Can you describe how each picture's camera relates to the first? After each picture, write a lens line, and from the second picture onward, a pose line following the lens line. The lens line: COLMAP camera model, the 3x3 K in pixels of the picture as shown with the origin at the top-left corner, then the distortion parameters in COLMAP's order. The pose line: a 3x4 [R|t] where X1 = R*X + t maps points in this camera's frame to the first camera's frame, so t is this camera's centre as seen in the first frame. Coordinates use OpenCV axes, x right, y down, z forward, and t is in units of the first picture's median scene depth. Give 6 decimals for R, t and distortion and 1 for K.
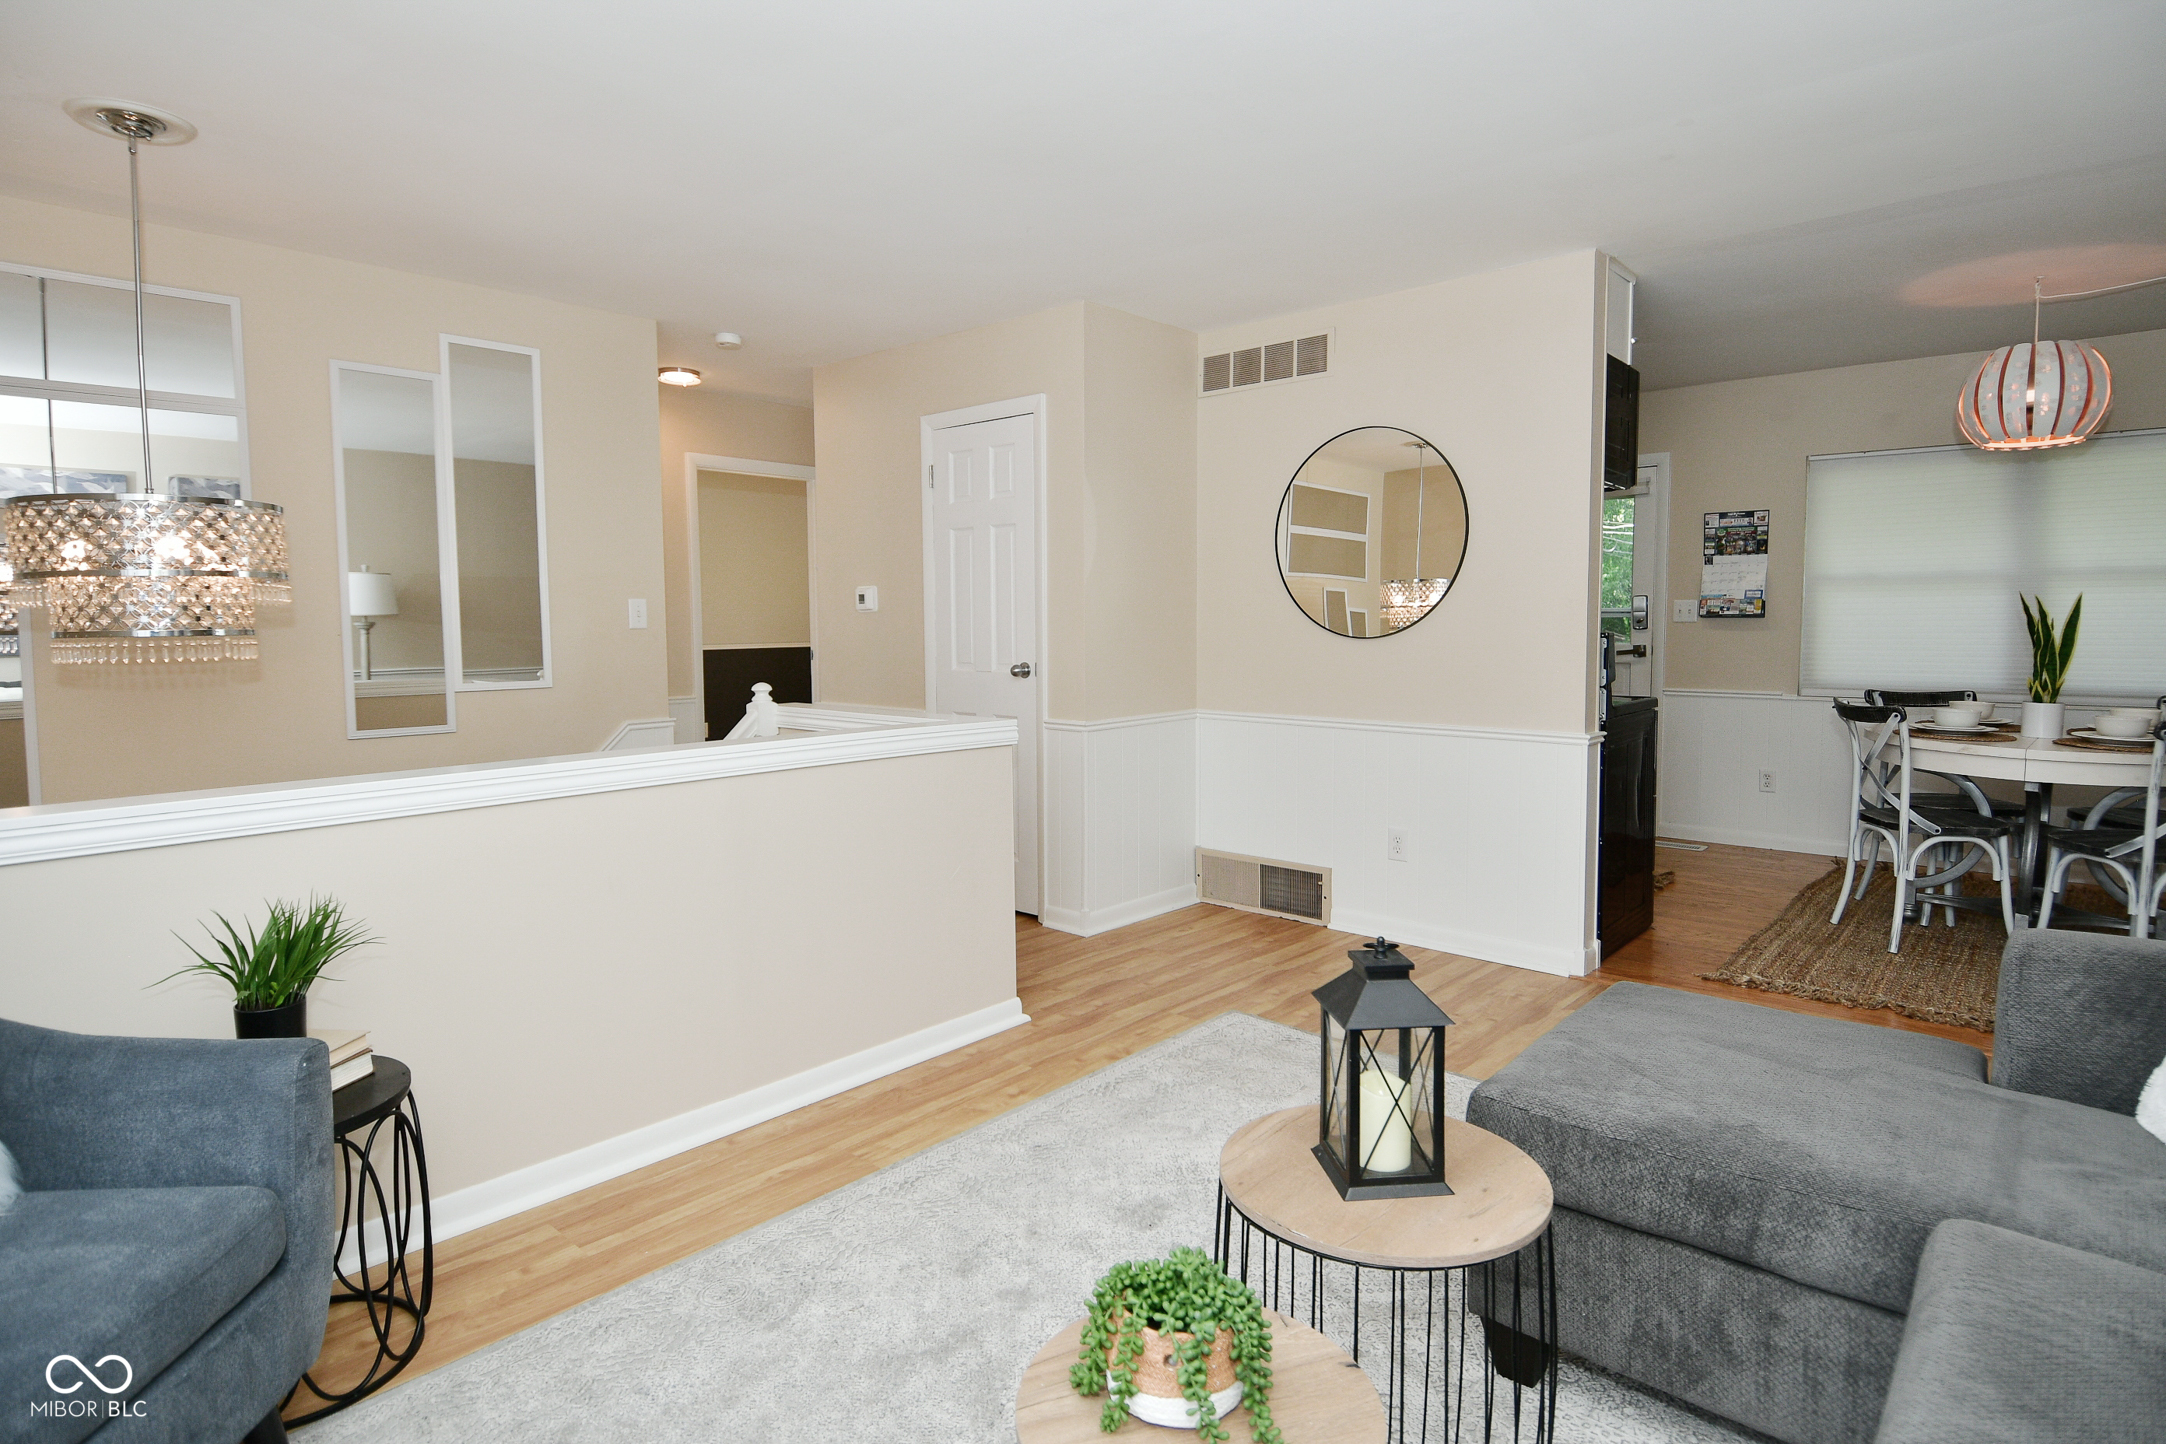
lens RADIAL K [[1140.2, 0, 1078.4], [0, 1140.2, 709.8], [0, 0, 1]] dist [0.013793, -0.021777]
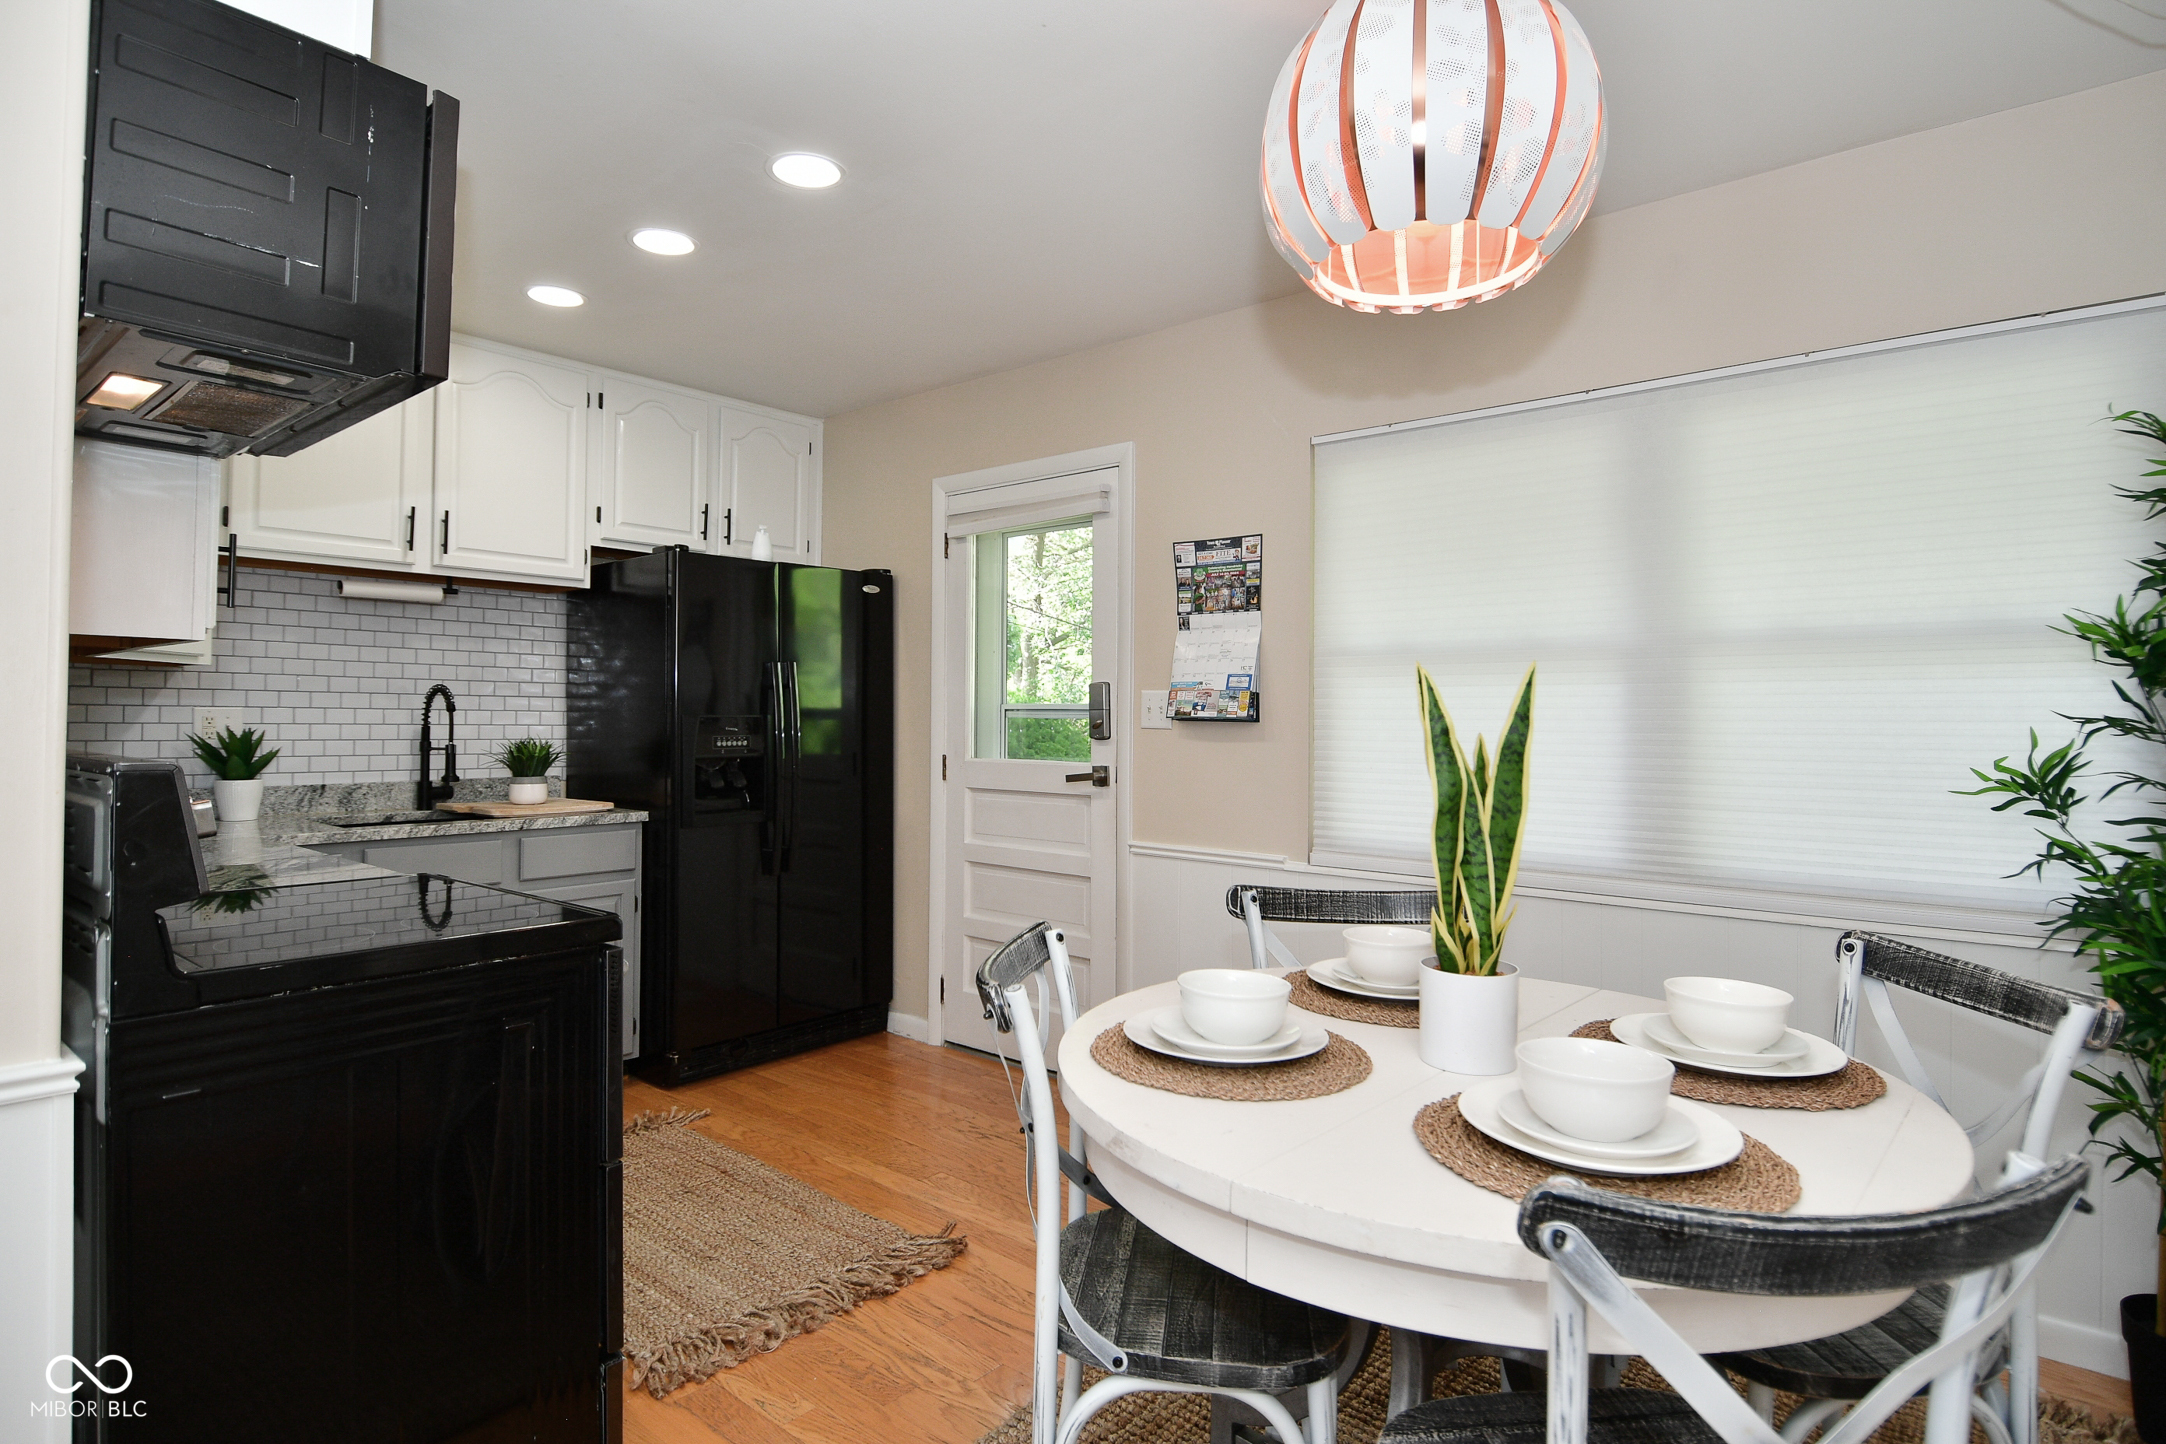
lens RADIAL K [[1140.2, 0, 1081.5], [0, 1140.2, 707.2], [0, 0, 1]] dist [0.013793, -0.021777]
pose [[0.999675, 0.008443, 0.024056, 0.495204], [-0.006571, 0.997022, -0.076835, -0.044088], [-0.024633, 0.076652, 0.996754, 0.436318]]
